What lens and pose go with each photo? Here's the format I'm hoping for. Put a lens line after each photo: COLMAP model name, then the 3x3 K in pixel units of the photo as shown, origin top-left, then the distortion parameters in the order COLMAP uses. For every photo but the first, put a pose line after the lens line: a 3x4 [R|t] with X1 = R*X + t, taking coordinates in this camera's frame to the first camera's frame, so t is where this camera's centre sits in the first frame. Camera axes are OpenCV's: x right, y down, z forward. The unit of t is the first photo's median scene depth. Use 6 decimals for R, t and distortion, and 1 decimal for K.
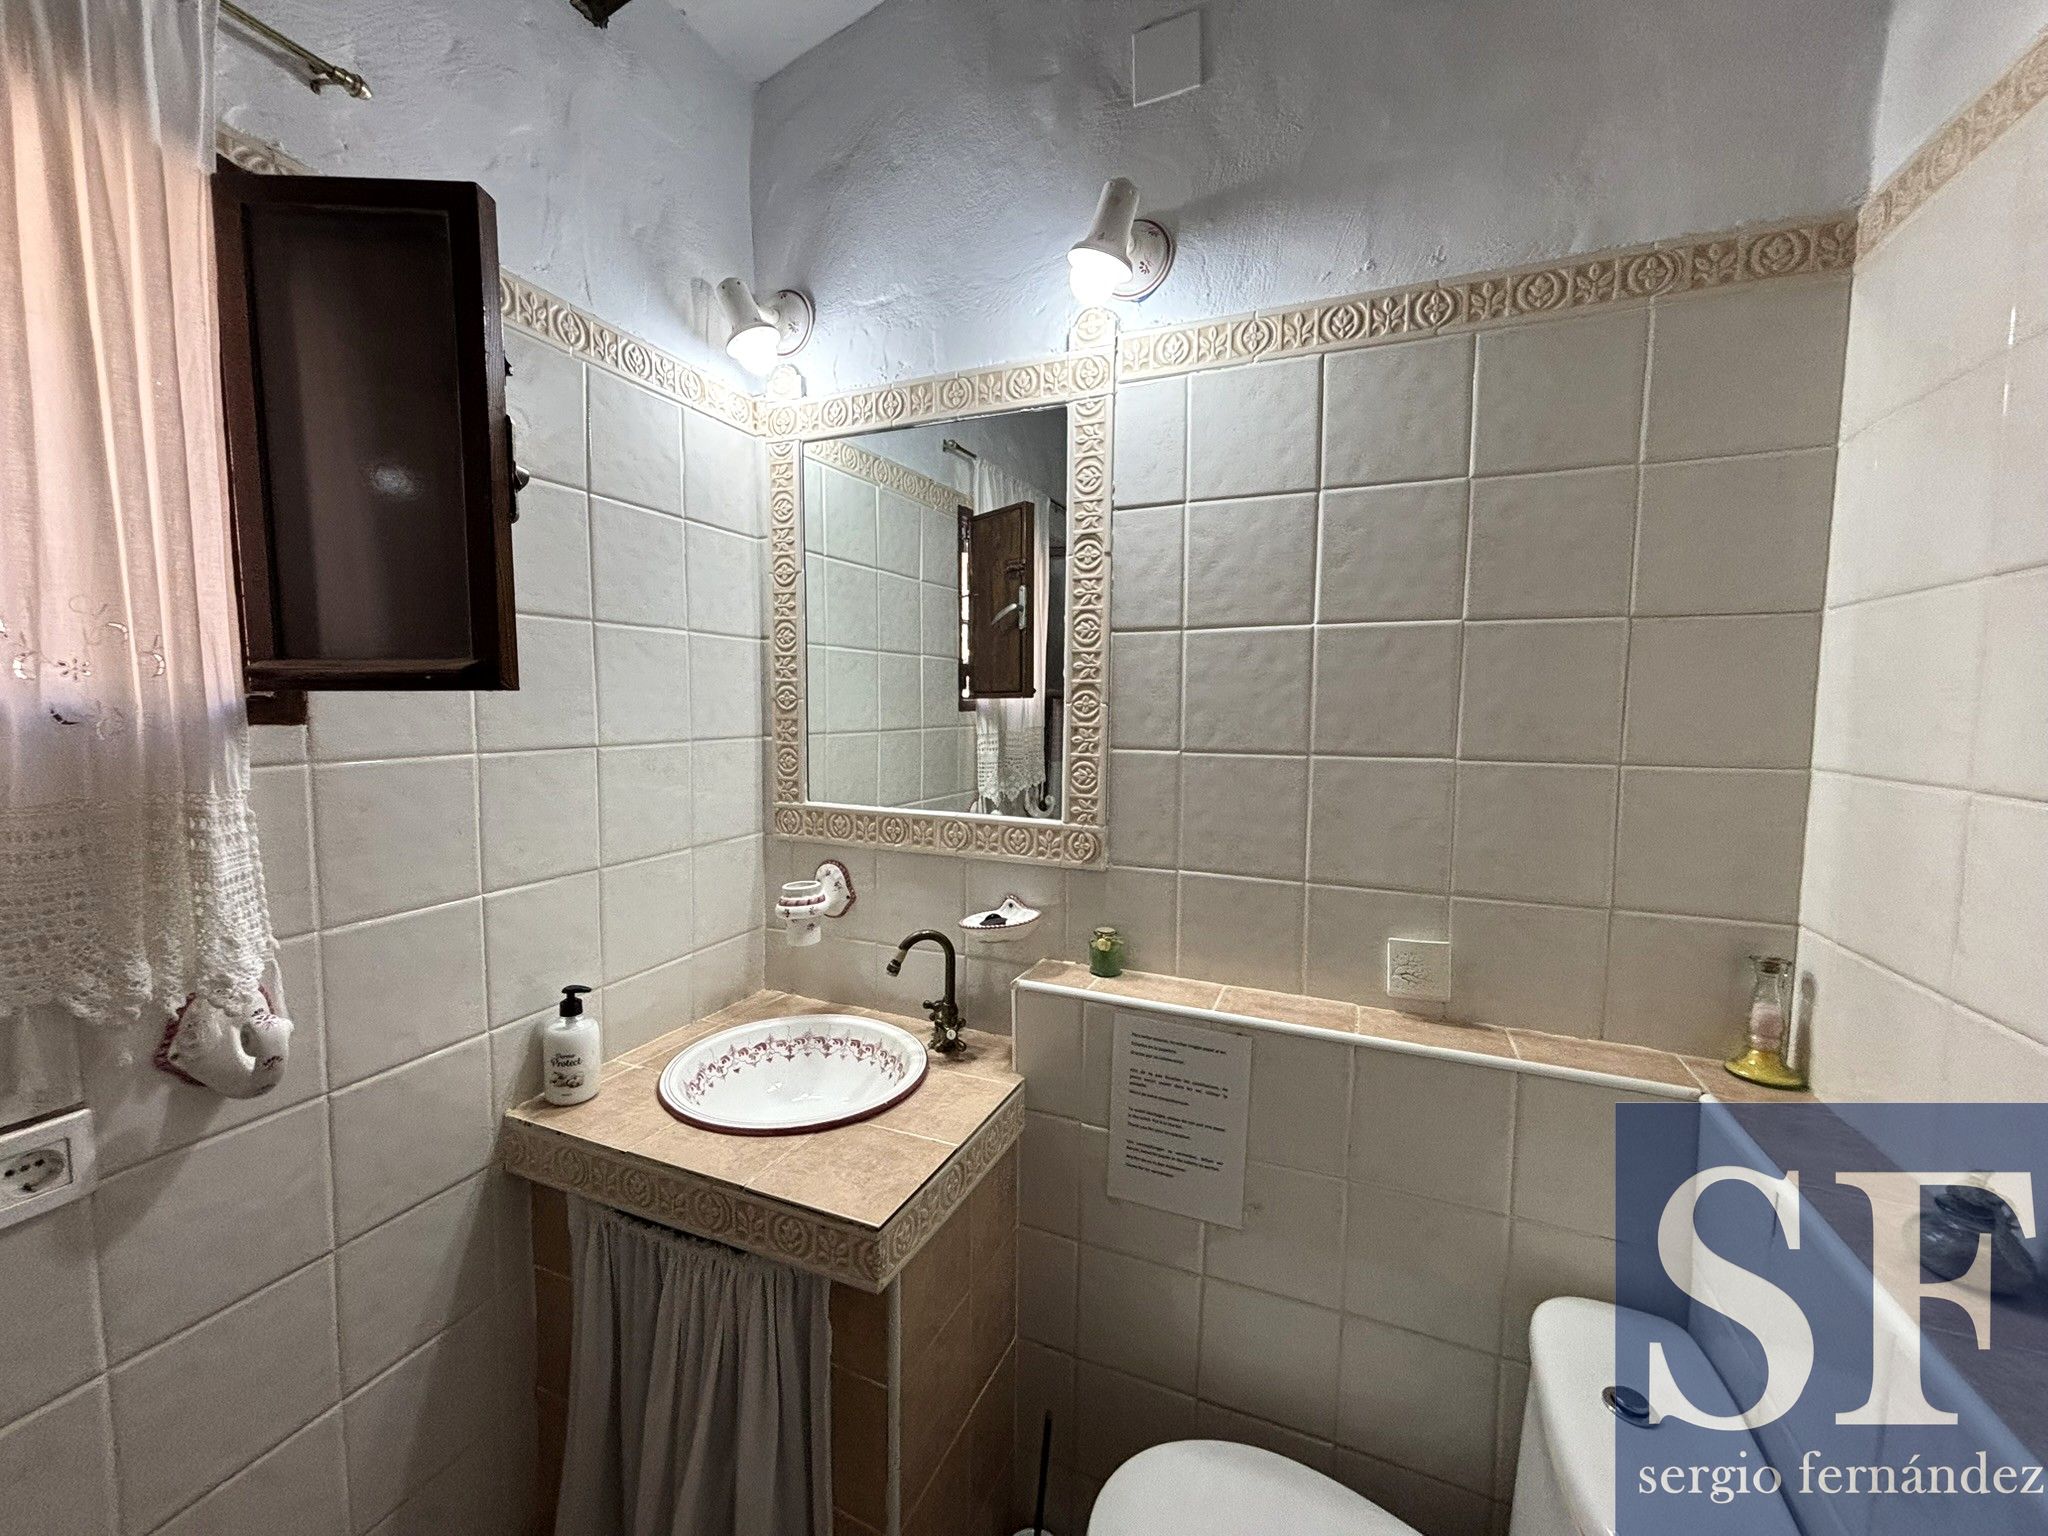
lens RADIAL K [[833.6, 0, 1015.8], [0, 833.6, 765.7], [0, 0, 1]] dist [-0.001075, -0.000162]
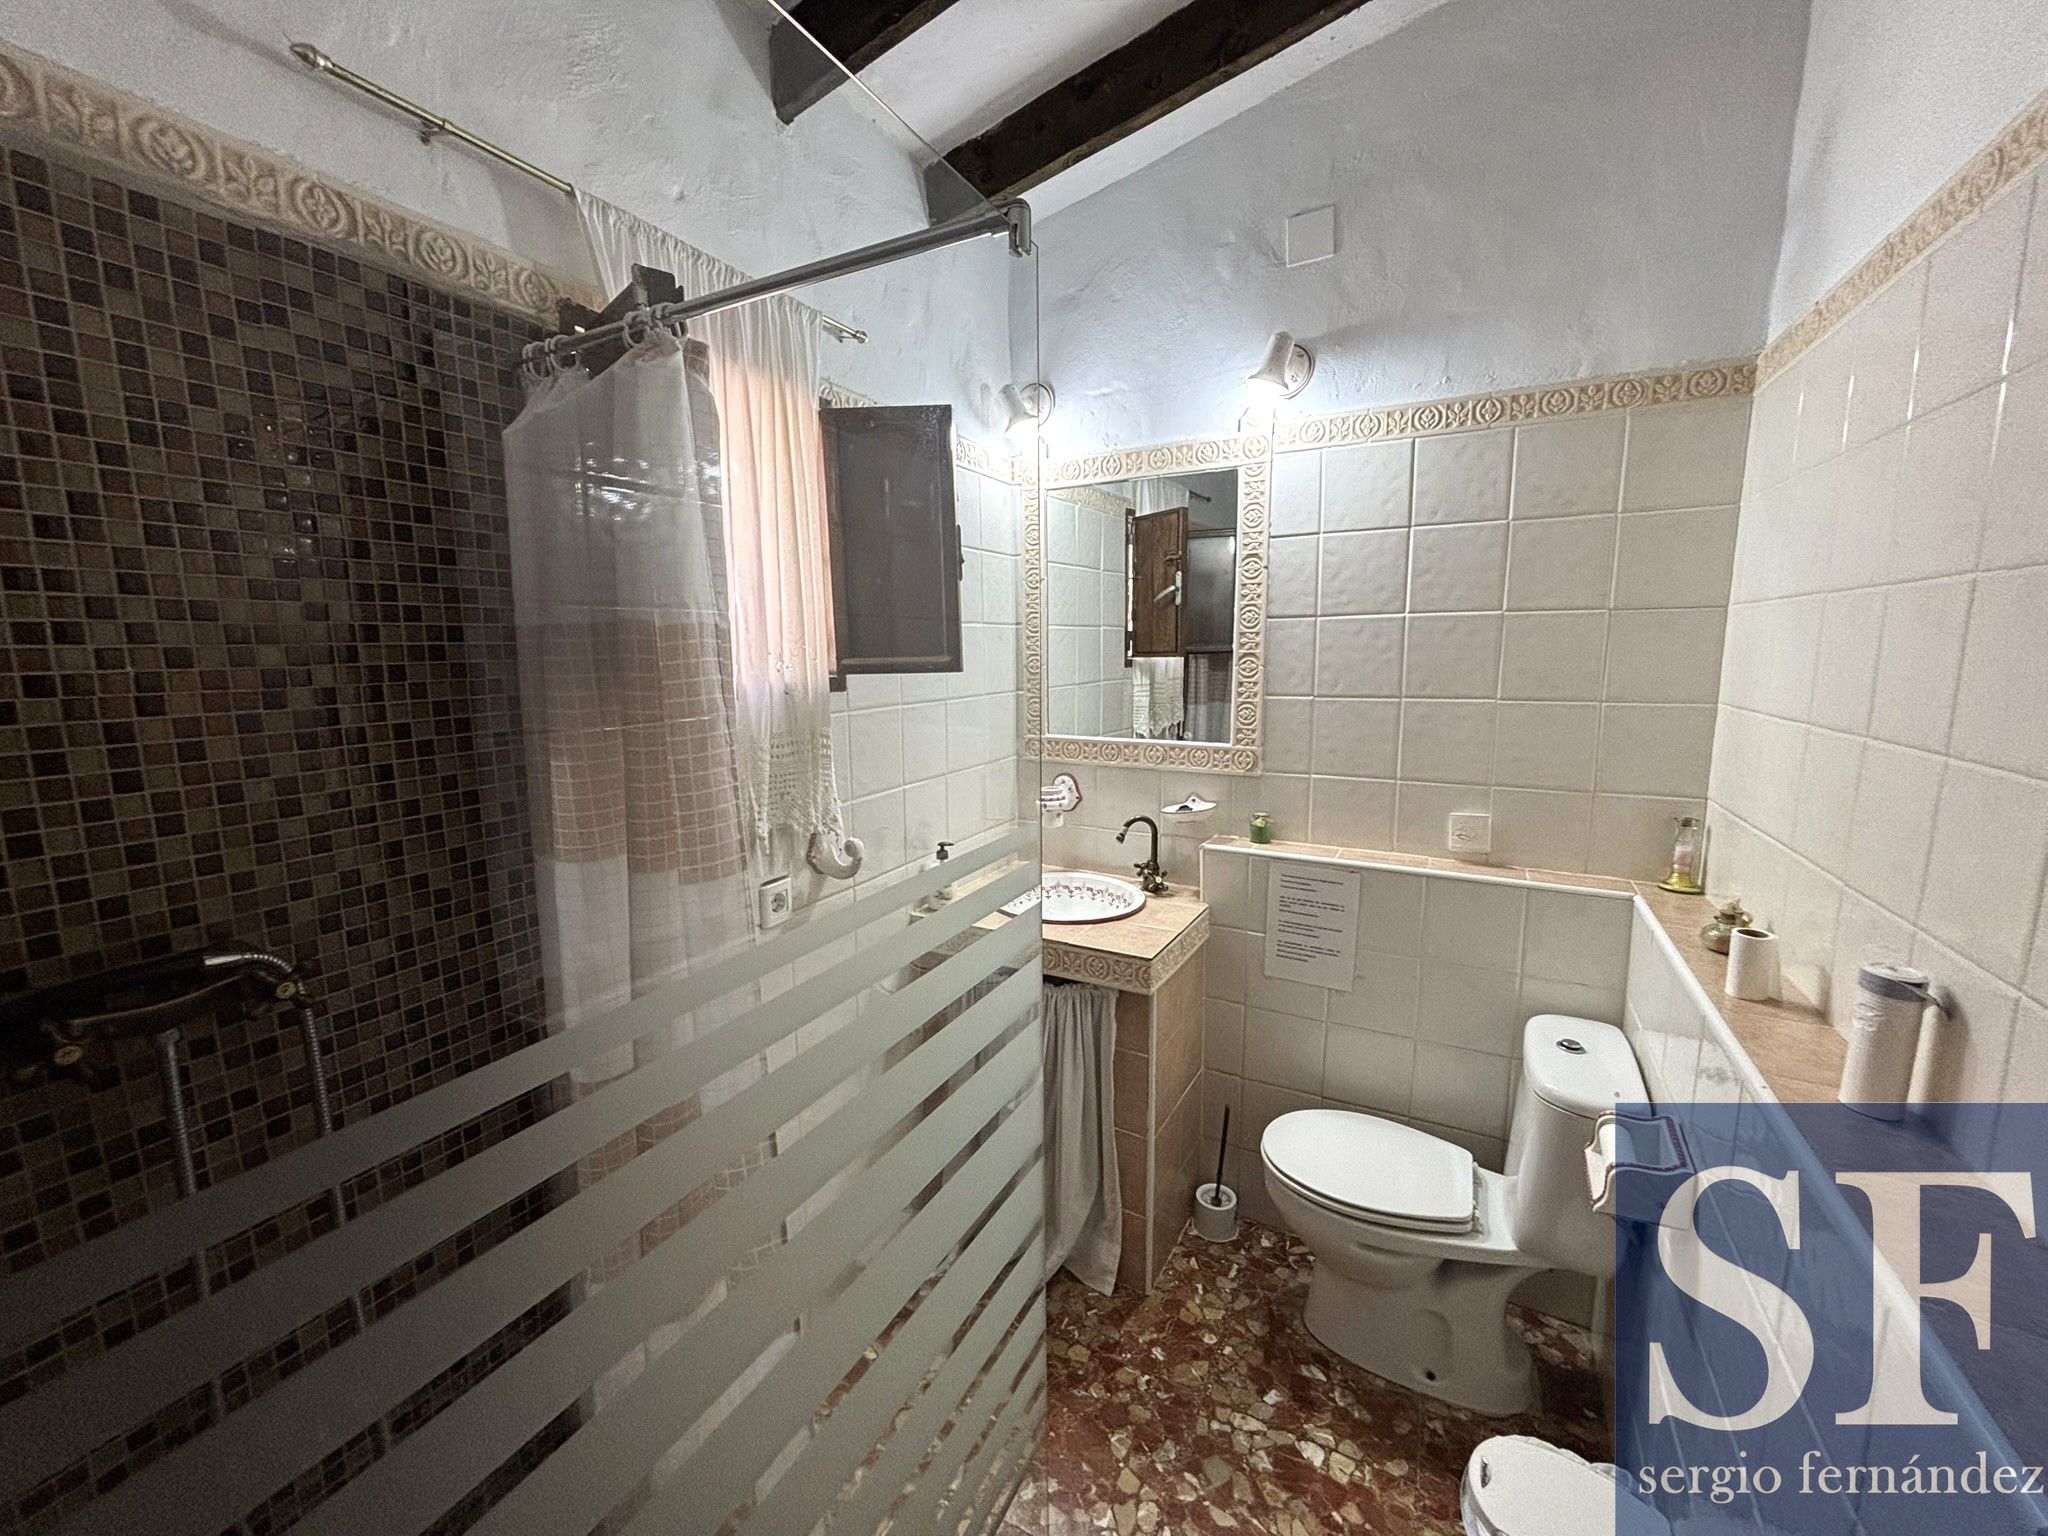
lens RADIAL K [[833.6, 0, 1015.8], [0, 833.6, 765.7], [0, 0, 1]] dist [-0.001075, -0.000162]
pose [[0.994729, -0.004682, -0.102437, -0.197586], [0.011212, 0.997934, 0.063269, 0.006173], [0.101929, -0.064084, 0.992725, -0.606587]]
